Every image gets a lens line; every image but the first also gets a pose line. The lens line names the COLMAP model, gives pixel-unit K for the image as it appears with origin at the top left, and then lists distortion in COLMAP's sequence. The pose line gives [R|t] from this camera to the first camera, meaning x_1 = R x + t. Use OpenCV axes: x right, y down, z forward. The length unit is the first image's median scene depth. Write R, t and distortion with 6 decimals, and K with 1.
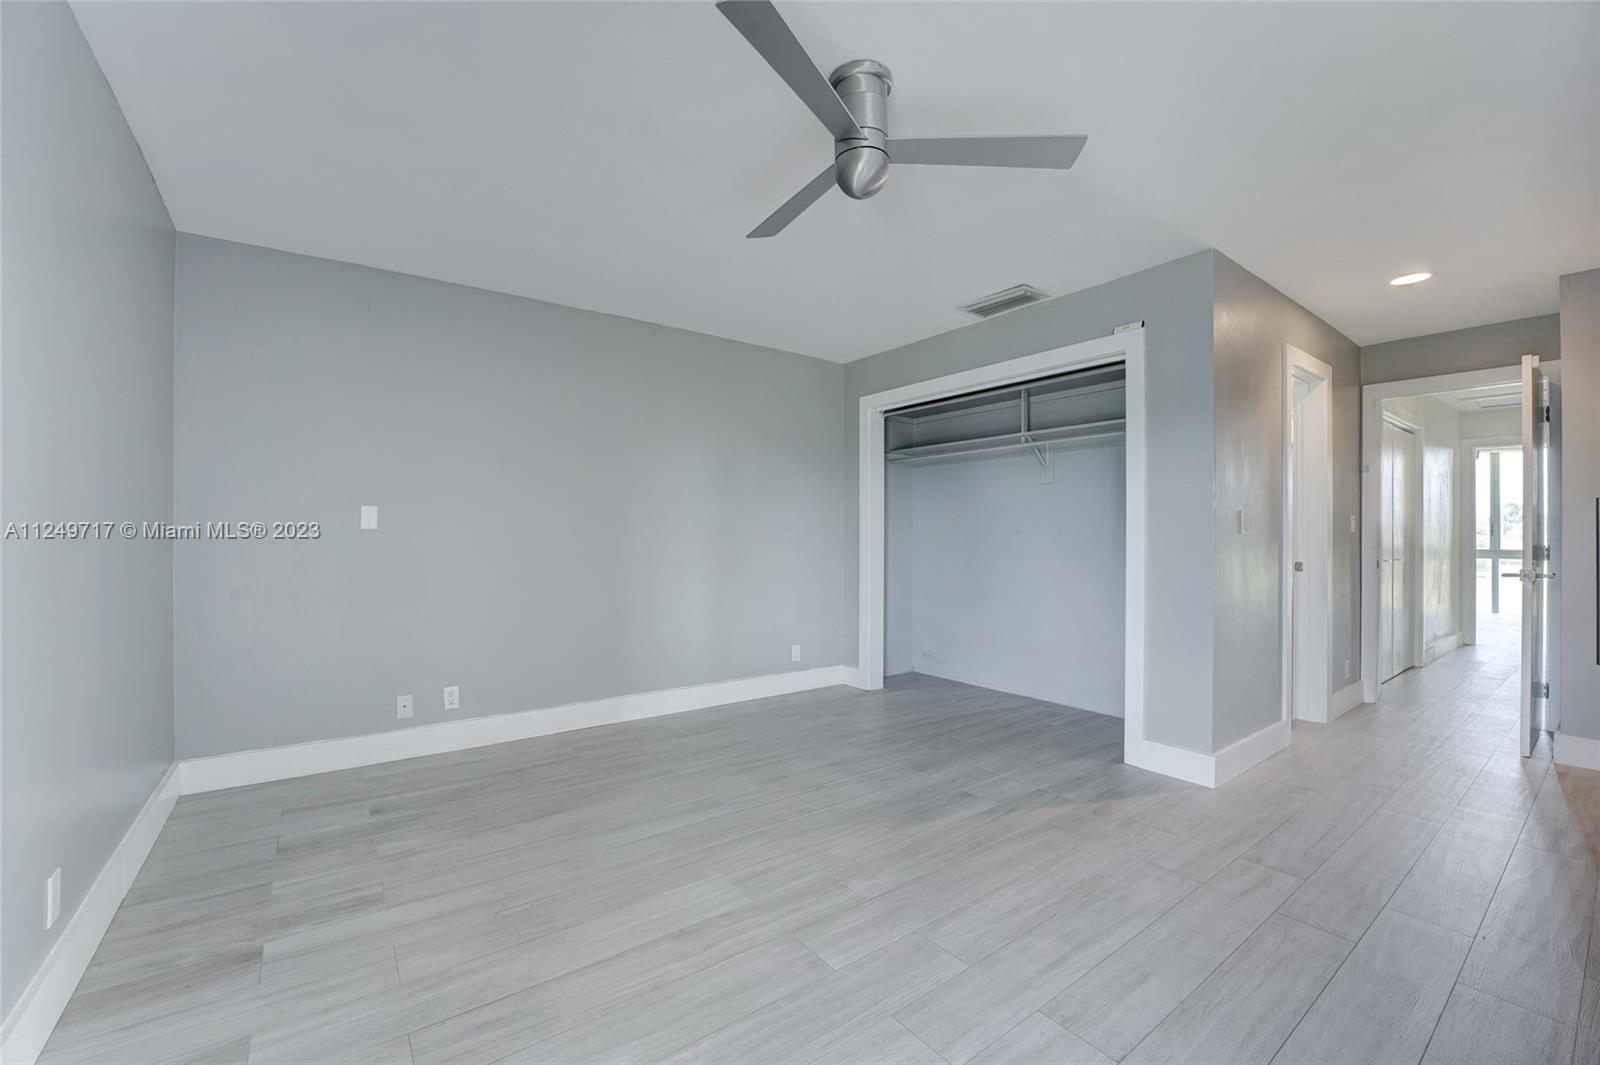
lens RADIAL K [[652.2, 0, 796.2], [0, 652.2, 532.3], [0, 0, 1]] dist [-0.023316, -0.000007]
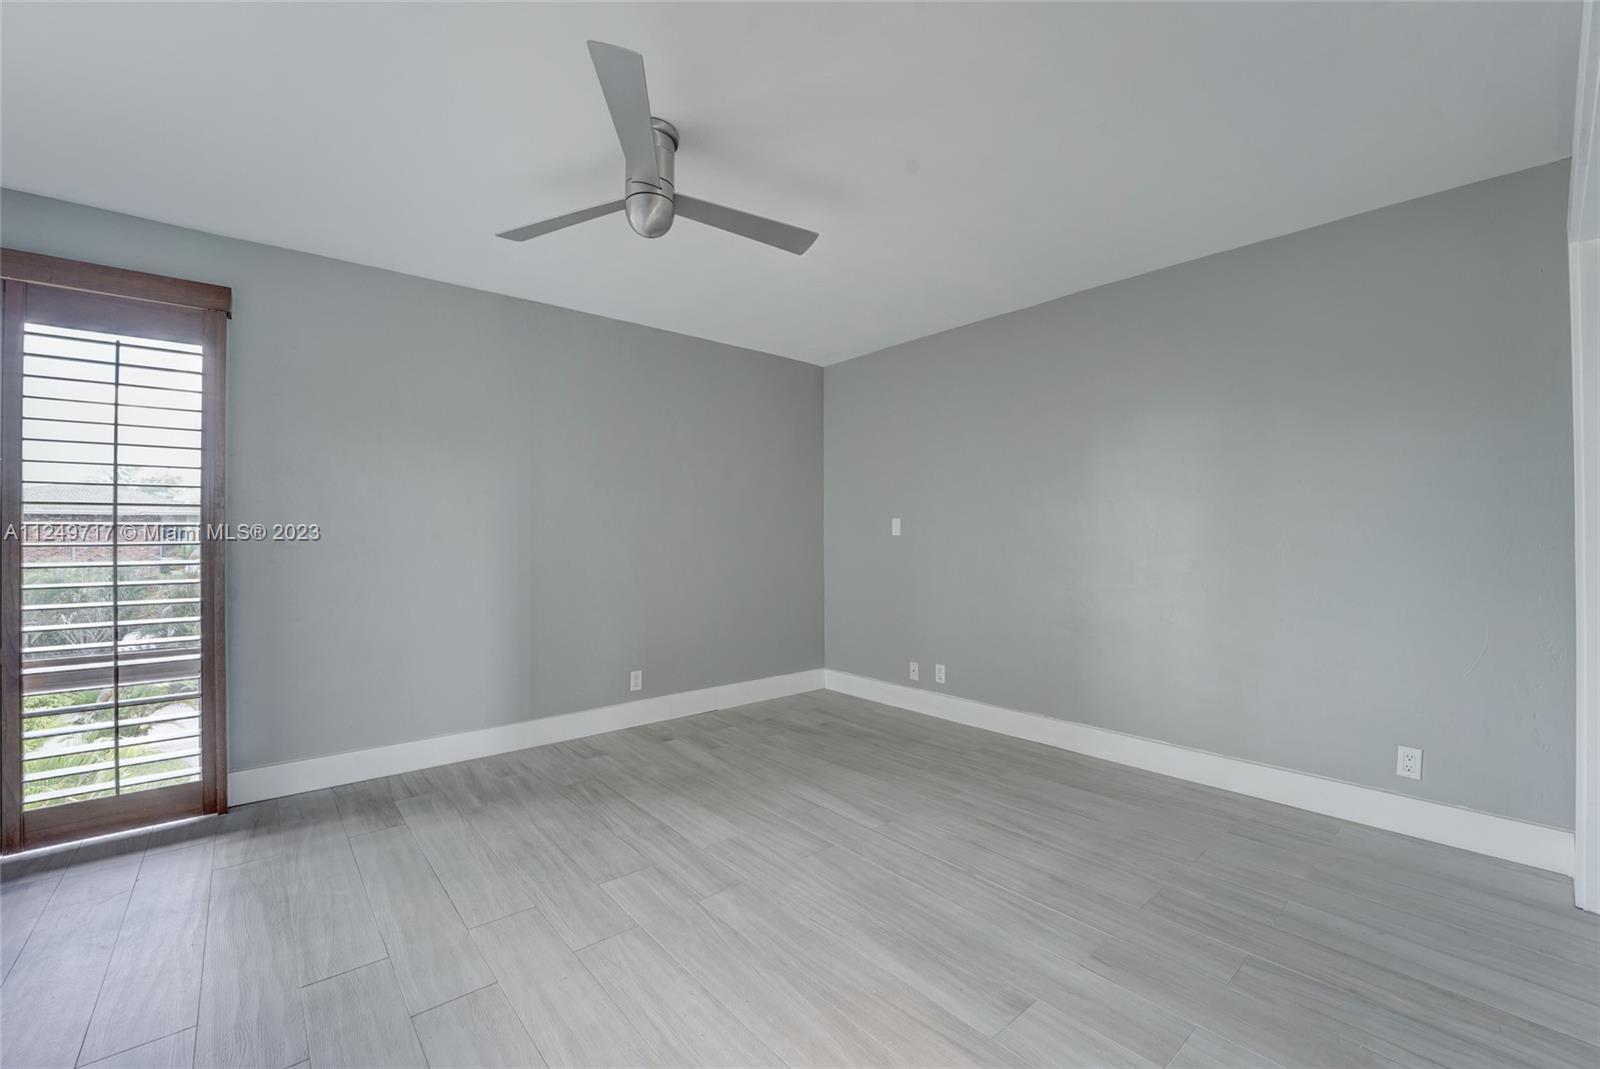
lens RADIAL K [[652.2, 0, 796.2], [0, 652.2, 534.3], [0, 0, 1]] dist [-0.023316, -0.000007]
pose [[0.075961, -0.006144, -0.997092, 0.741245], [0.002905, 0.999978, -0.005940, -0.000932], [0.997107, -0.002445, 0.075978, 0.704006]]
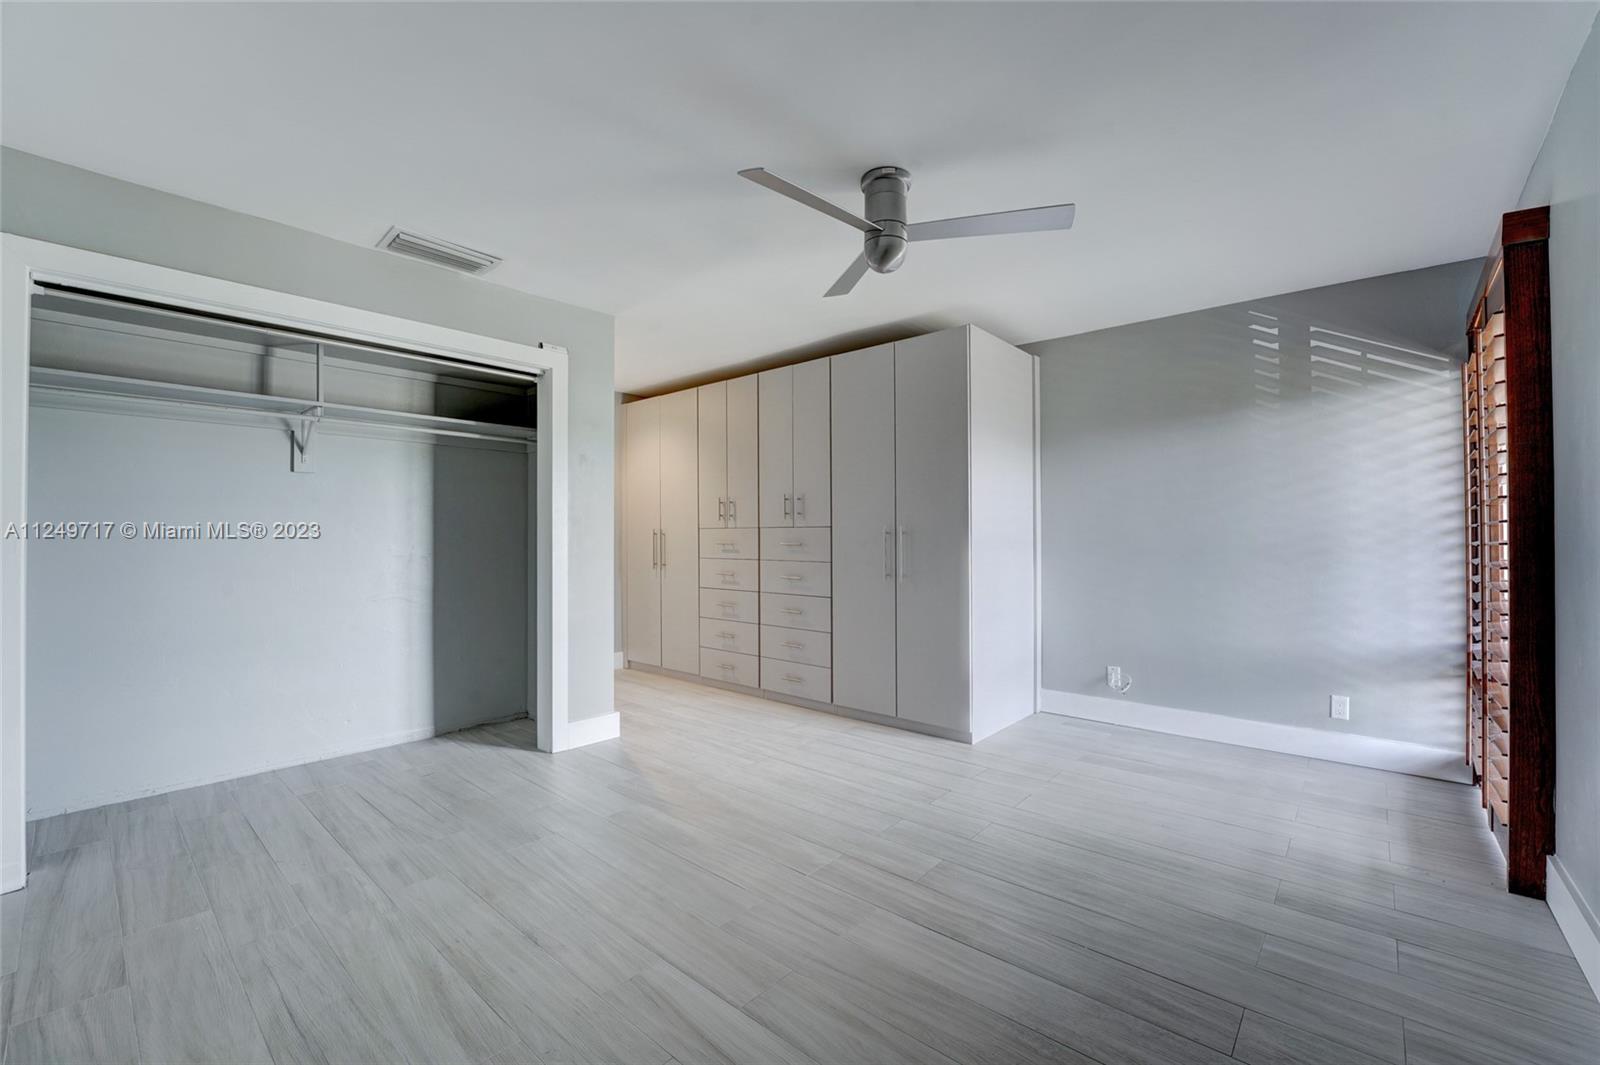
lens RADIAL K [[669.2, 0, 786.8], [0, 669.2, 539.2], [0, 0, 1]] dist [-0.024422, -0.000025]
pose [[-0.209797, -0.001350, 0.977744, -0.676737], [-0.001388, 0.999998, 0.001083, -0.000255], [-0.977744, -0.001129, -0.209798, 0.881785]]
